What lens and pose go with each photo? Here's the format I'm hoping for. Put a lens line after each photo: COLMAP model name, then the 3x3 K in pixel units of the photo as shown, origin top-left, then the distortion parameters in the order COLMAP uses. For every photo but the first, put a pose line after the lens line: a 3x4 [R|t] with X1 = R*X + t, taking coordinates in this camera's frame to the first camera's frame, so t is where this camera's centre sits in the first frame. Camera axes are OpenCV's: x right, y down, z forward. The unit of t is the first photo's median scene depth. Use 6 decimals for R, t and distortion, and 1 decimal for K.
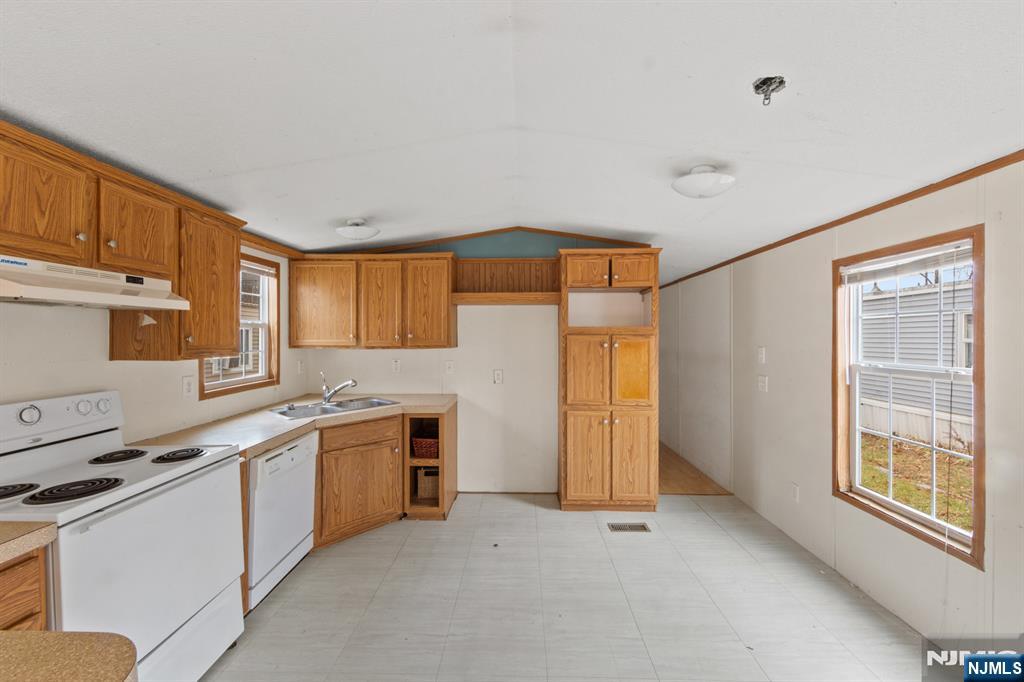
lens RADIAL K [[411.9, 0, 511.4], [0, 411.9, 340.7], [0, 0, 1]] dist [-0.007580, 0.001152]
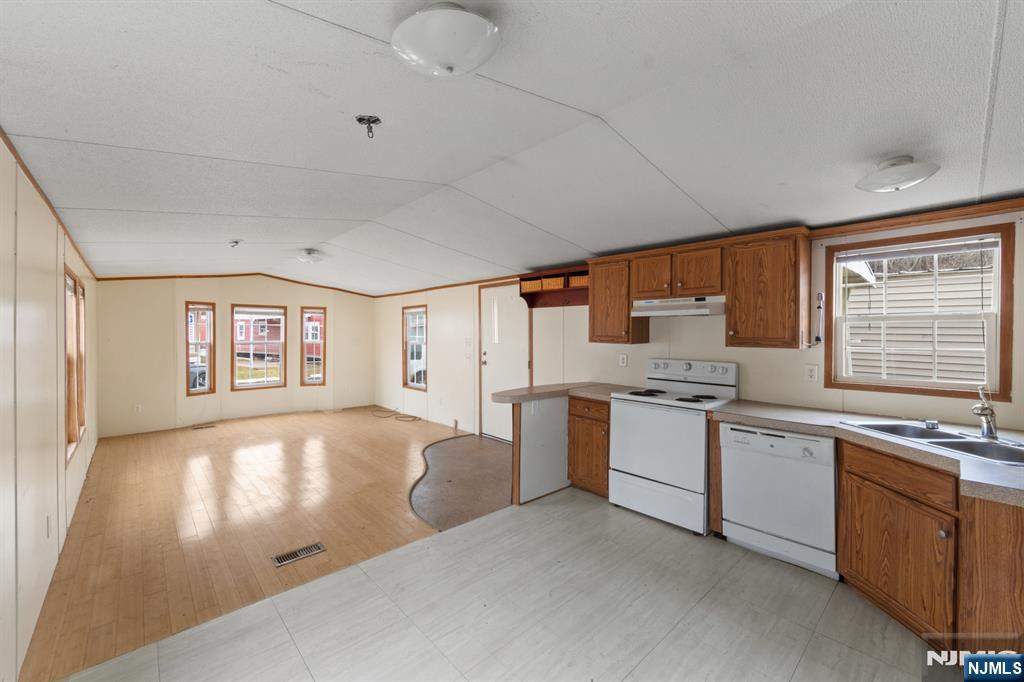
lens RADIAL K [[411.9, 0, 509.6], [0, 411.9, 332.9], [0, 0, 1]] dist [-0.007580, 0.001152]
pose [[-0.733077, -0.002915, -0.680140, 0.494931], [-0.010322, 0.999923, 0.006840, -0.003160], [0.680068, 0.012035, -0.733051, 0.944427]]
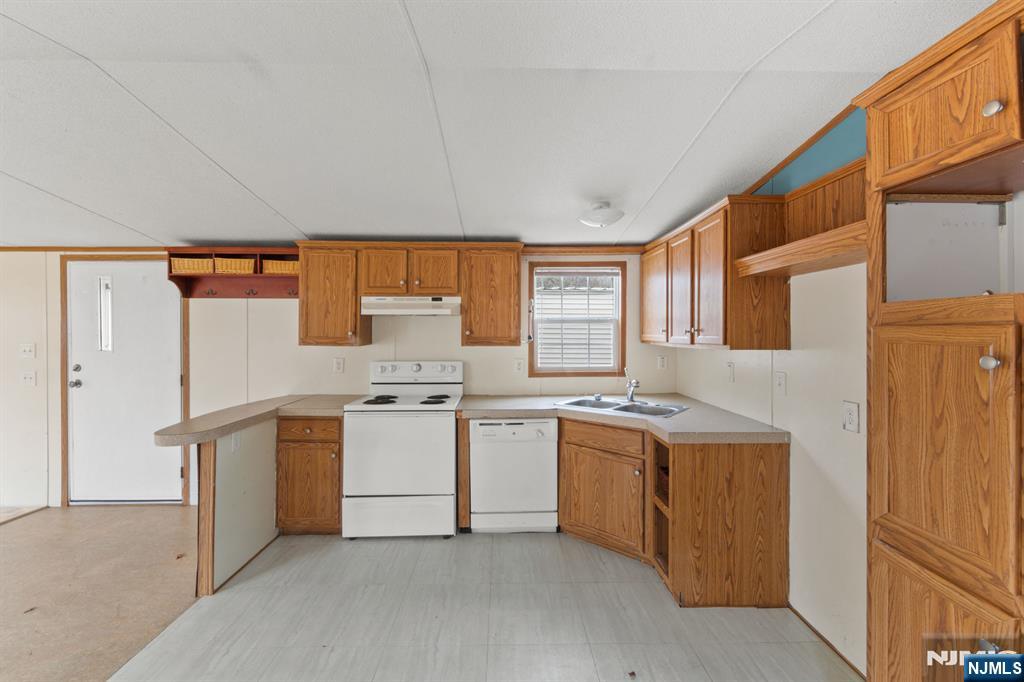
lens RADIAL K [[411.9, 0, 508.1], [0, 411.9, 328.7], [0, 0, 1]] dist [-0.007580, 0.001152]
pose [[0.038956, -0.005326, -0.999227, 0.478326], [-0.008067, 0.999952, -0.005645, -0.007251], [0.999208, 0.008280, 0.038911, 0.668742]]
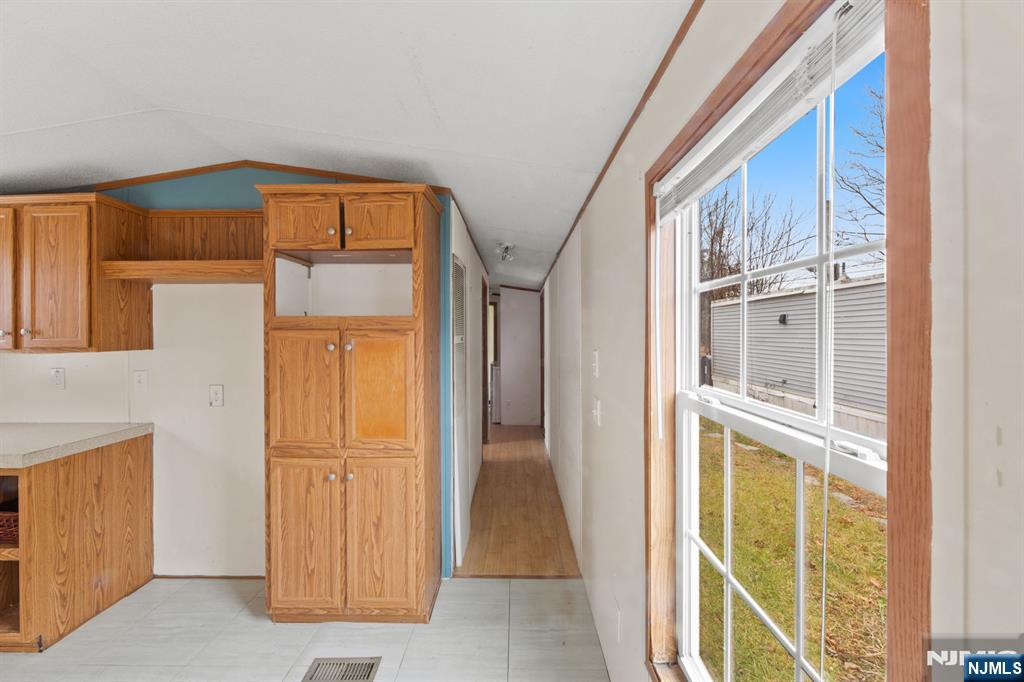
lens RADIAL K [[411.9, 0, 515.2], [0, 411.9, 335.1], [0, 0, 1]] dist [-0.007580, 0.001152]
pose [[0.999777, -0.000201, 0.021115, 0.474714], [0.000206, 1.000000, -0.000212, -0.006403], [-0.021115, 0.000217, 0.999777, 0.401493]]
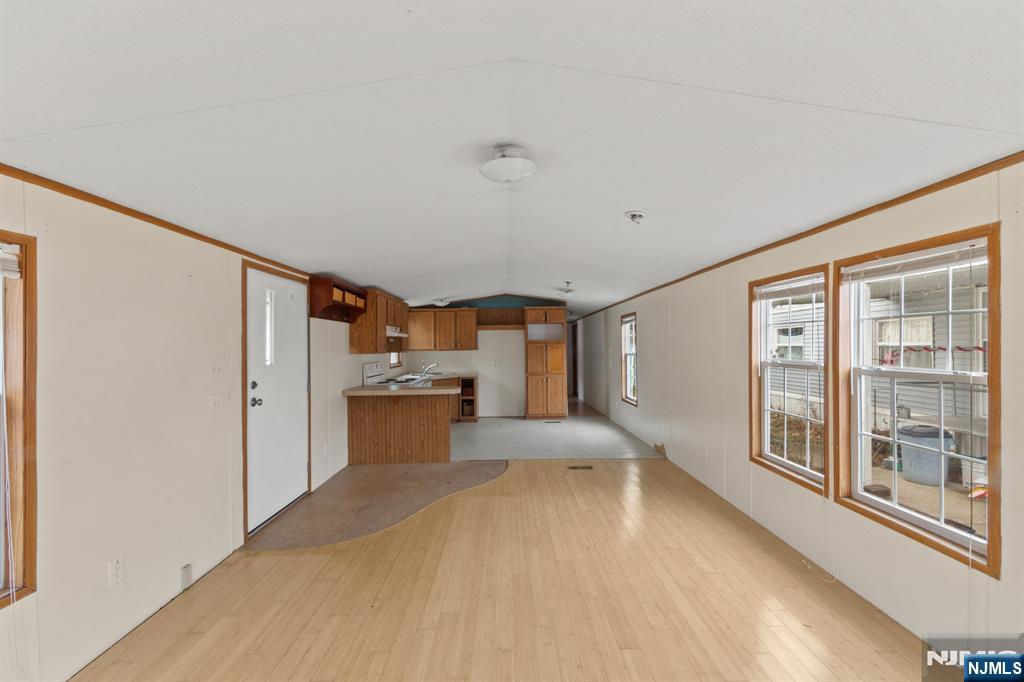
lens RADIAL K [[411.9, 0, 513.6], [0, 411.9, 345.3], [0, 0, 1]] dist [-0.007580, 0.001152]
pose [[0.999445, -0.016067, 0.029187, -0.010961], [0.016360, 0.999818, -0.009836, 0.020758], [-0.029023, 0.010308, 0.999526, -1.312048]]
